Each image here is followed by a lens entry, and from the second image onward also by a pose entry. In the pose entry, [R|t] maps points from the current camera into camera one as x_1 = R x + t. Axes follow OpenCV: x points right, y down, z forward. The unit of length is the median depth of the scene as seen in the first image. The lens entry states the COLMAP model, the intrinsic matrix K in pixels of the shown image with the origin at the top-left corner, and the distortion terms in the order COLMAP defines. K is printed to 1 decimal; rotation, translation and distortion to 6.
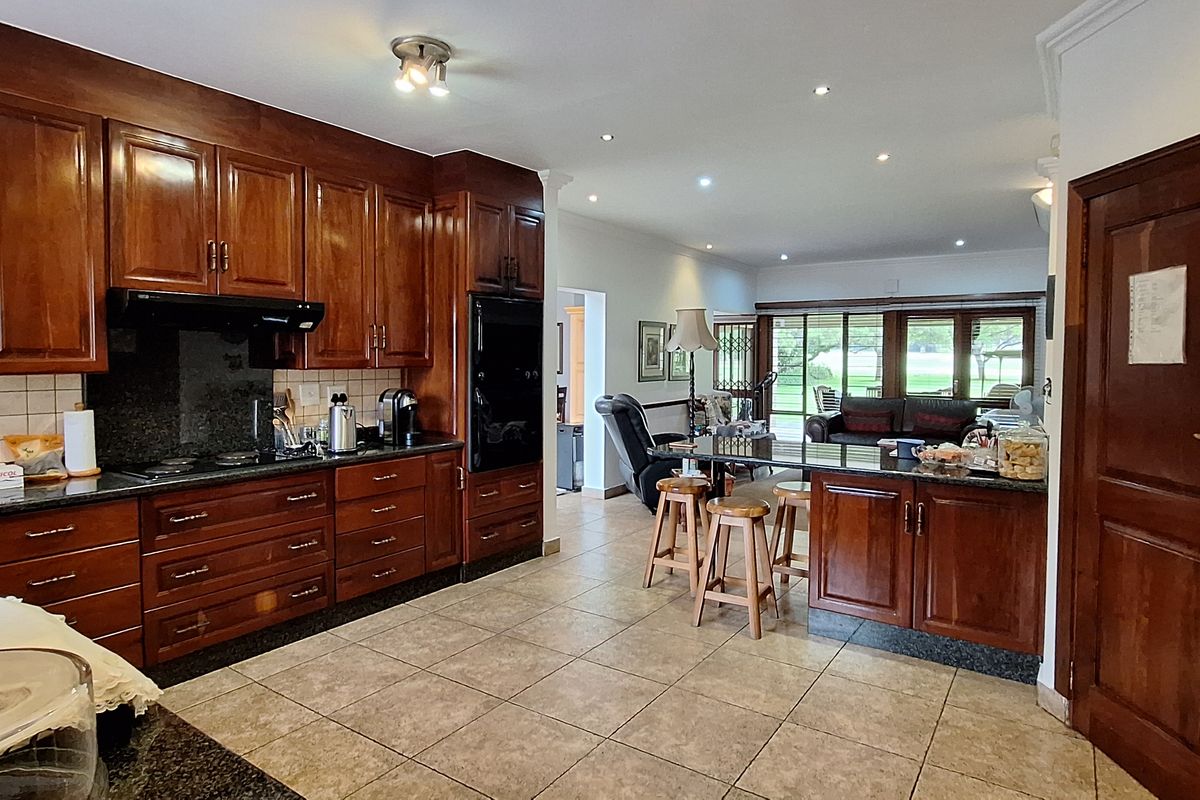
lens RADIAL K [[694.8, 0, 601.7], [0, 694.8, 398.0], [0, 0, 1]] dist [-0.002487, 0.000363]
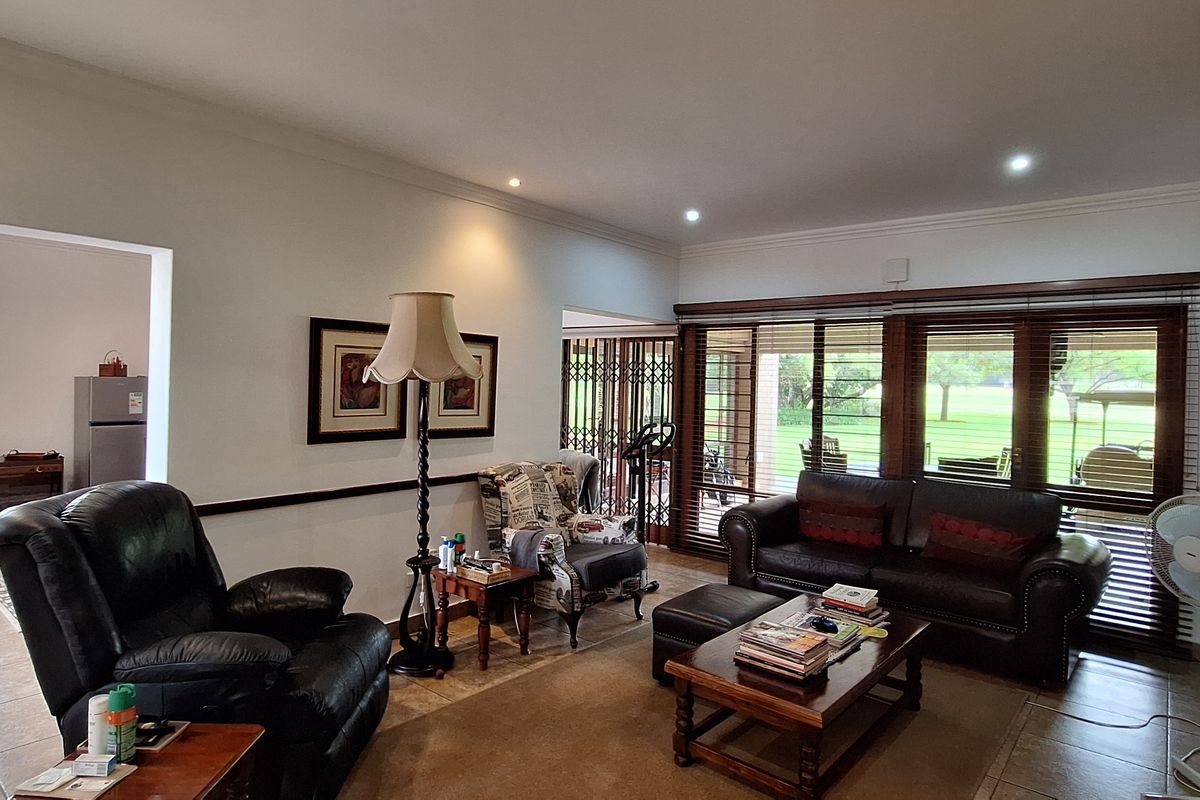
lens RADIAL K [[694.8, 0, 597.0], [0, 694.8, 392.8], [0, 0, 1]] dist [-0.002487, 0.000363]
pose [[0.994603, 0.020005, -0.101807, 0.237276], [-0.024827, 0.998618, -0.046325, -0.032879], [0.100739, 0.048603, 0.993725, 0.429141]]
